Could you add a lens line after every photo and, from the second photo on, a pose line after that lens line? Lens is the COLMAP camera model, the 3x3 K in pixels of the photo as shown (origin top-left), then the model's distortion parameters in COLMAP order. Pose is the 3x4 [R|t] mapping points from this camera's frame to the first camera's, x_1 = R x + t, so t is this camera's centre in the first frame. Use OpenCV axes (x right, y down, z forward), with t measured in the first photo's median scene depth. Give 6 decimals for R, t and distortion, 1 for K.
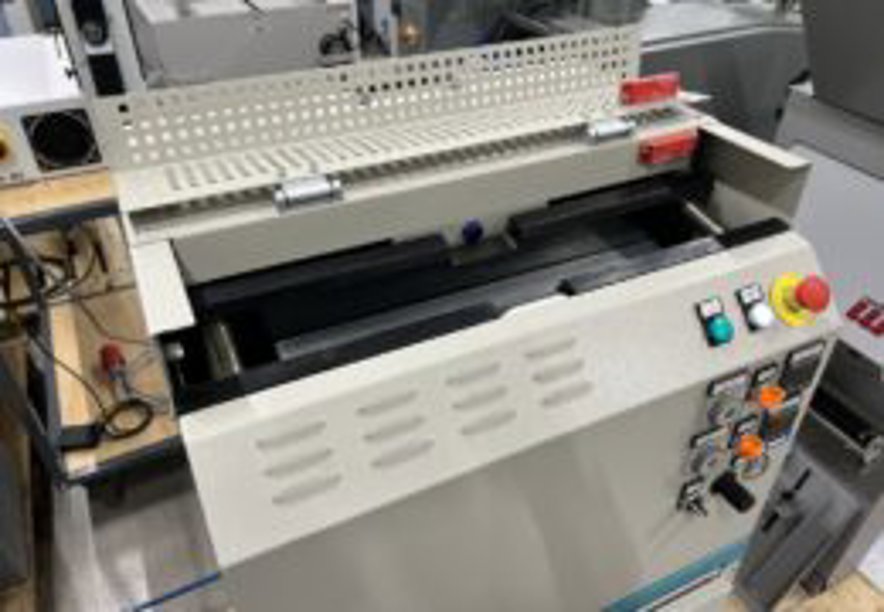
lens RADIAL K [[674.7, 0, 448.2], [0, 674.7, 308.3], [0, 0, 1]] dist [0.007520, -0.004425]
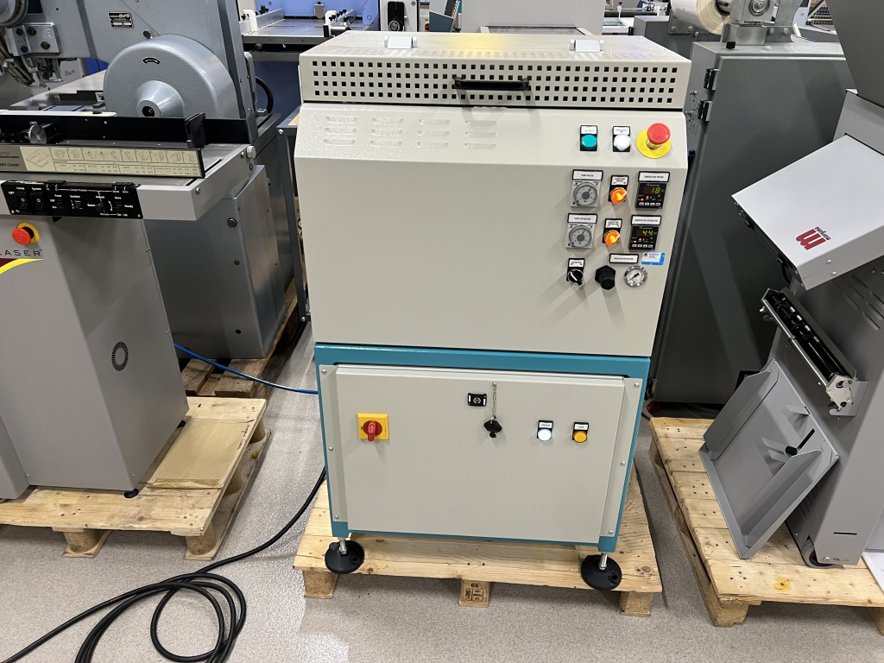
lens RADIAL K [[666.8, 0, 442.0], [0, 666.8, 331.5], [0, 0, 1]] dist [0.013580, -0.000163]
pose [[0.865636, 0.251306, -0.433036, 0.517273], [-0.298973, 0.953226, -0.044454, 0.371808], [0.401609, 0.167947, 0.900280, -0.314993]]
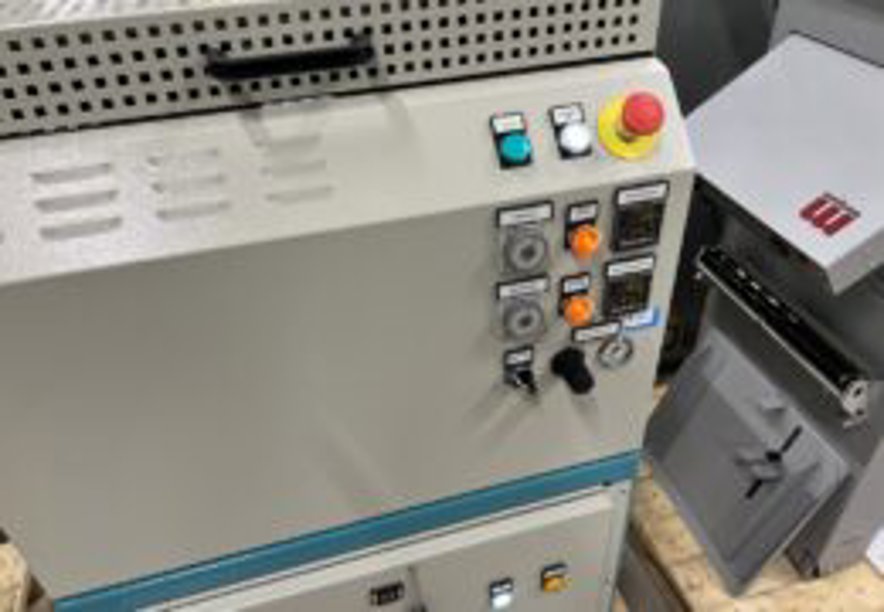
lens RADIAL K [[674.7, 0, 448.2], [0, 674.7, 308.3], [0, 0, 1]] dist [0.007520, -0.004425]
pose [[0.982913, 0.073267, -0.168861, 0.267570], [-0.071987, 0.997311, 0.013700, 0.126184], [0.169410, -0.001310, 0.985545, 0.088175]]
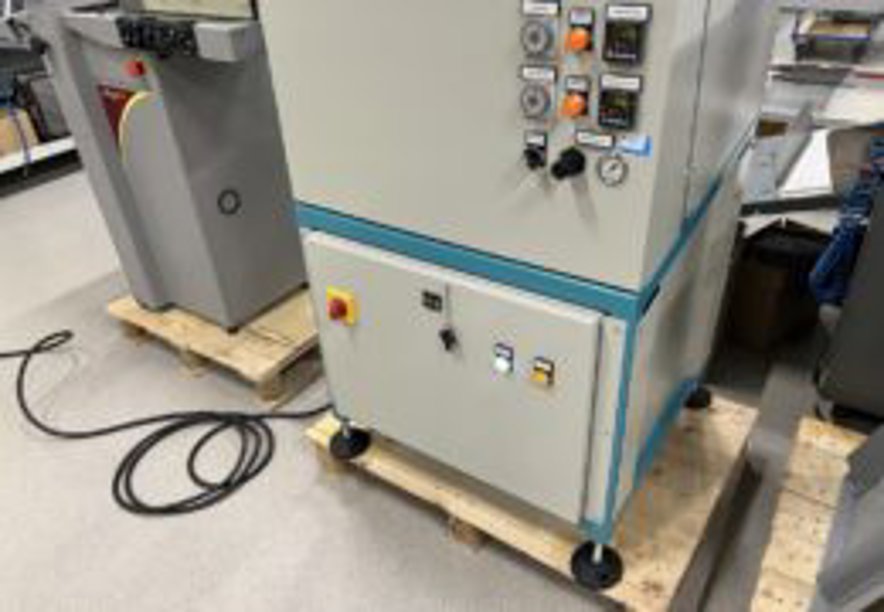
lens RADIAL K [[664.4, 0, 442.0], [0, 664.4, 306.0], [0, 0, 1]] dist [0.006605, -0.000967]
pose [[0.492532, 0.447712, -0.746302, 0.810891], [-0.472044, 0.857859, 0.203105, 0.227644], [0.731154, 0.252252, 0.633863, 0.153782]]
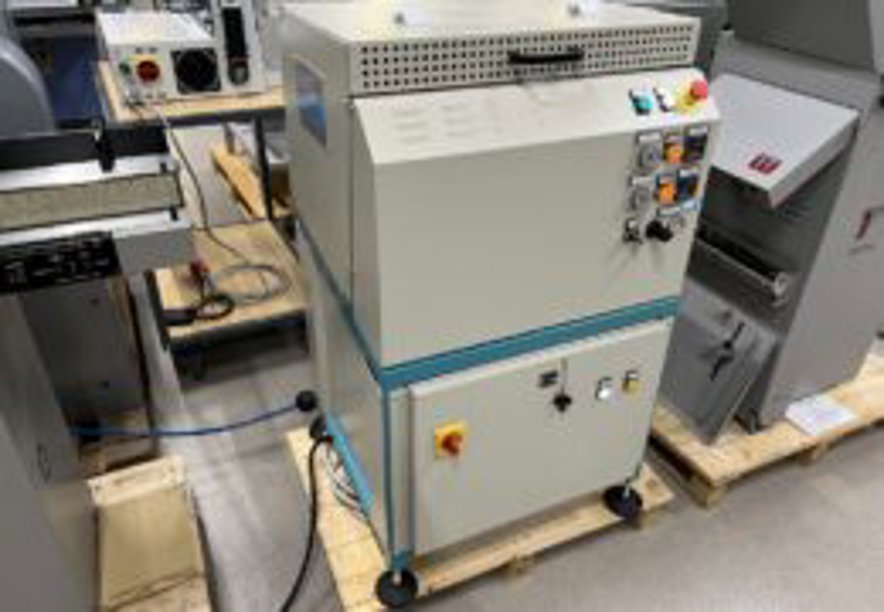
lens RADIAL K [[664.4, 0, 442.0], [0, 664.4, 306.0], [0, 0, 1]] dist [0.006605, -0.000967]
pose [[0.999544, 0.025097, -0.016782, -0.038298], [-0.026438, 0.996021, -0.085105, 0.391272], [0.014579, 0.085510, 0.996231, -0.363262]]
